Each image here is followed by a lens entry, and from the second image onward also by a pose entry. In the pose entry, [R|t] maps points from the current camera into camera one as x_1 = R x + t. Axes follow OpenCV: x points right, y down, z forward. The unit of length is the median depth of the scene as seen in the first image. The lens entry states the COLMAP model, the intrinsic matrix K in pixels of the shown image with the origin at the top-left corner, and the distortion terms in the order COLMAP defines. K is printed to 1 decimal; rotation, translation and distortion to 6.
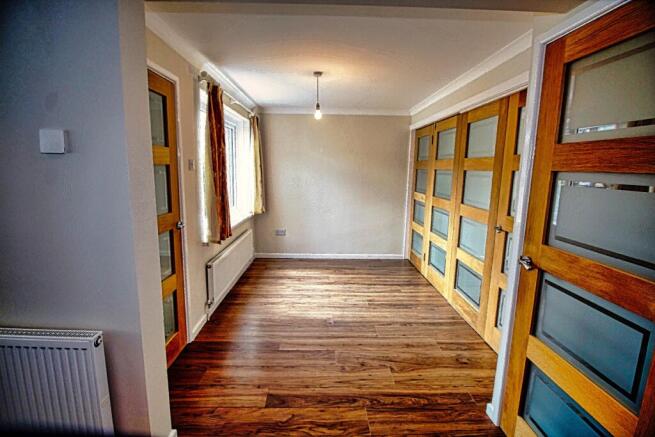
lens RADIAL K [[304.2, 0, 327.8], [0, 304.2, 216.6], [0, 0, 1]] dist [-0.005829, -0.007872]
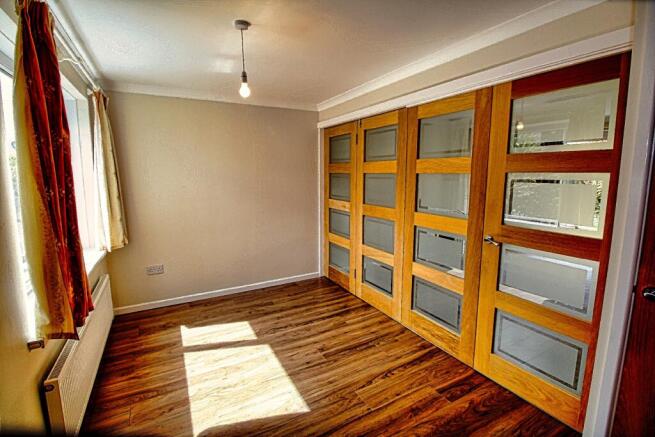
lens RADIAL K [[304.2, 0, 328.8], [0, 304.2, 214.6], [0, 0, 1]] dist [-0.005829, -0.007872]
pose [[0.884844, -0.081829, 0.458645, -0.145359], [0.091771, 0.995780, 0.000612, -0.047211], [-0.456759, 0.041549, 0.888619, 0.281367]]
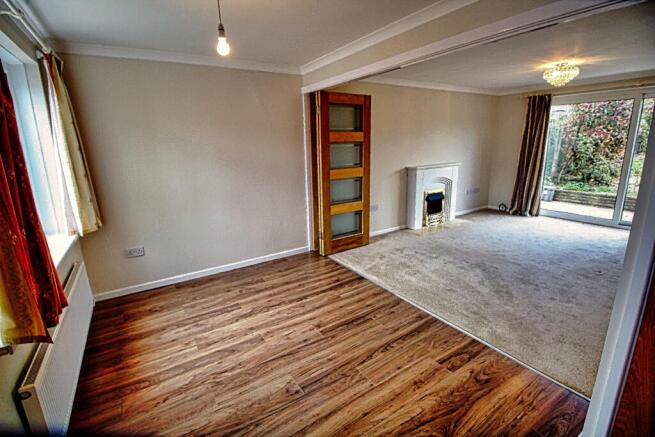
lens RADIAL K [[304.2, 0, 328.8], [0, 304.2, 214.7], [0, 0, 1]] dist [-0.005829, -0.007872]
pose [[0.852982, -0.158820, 0.497190, -0.144997], [0.122965, 0.986915, 0.104297, -0.054681], [-0.507249, -0.027827, 0.861350, 0.326225]]
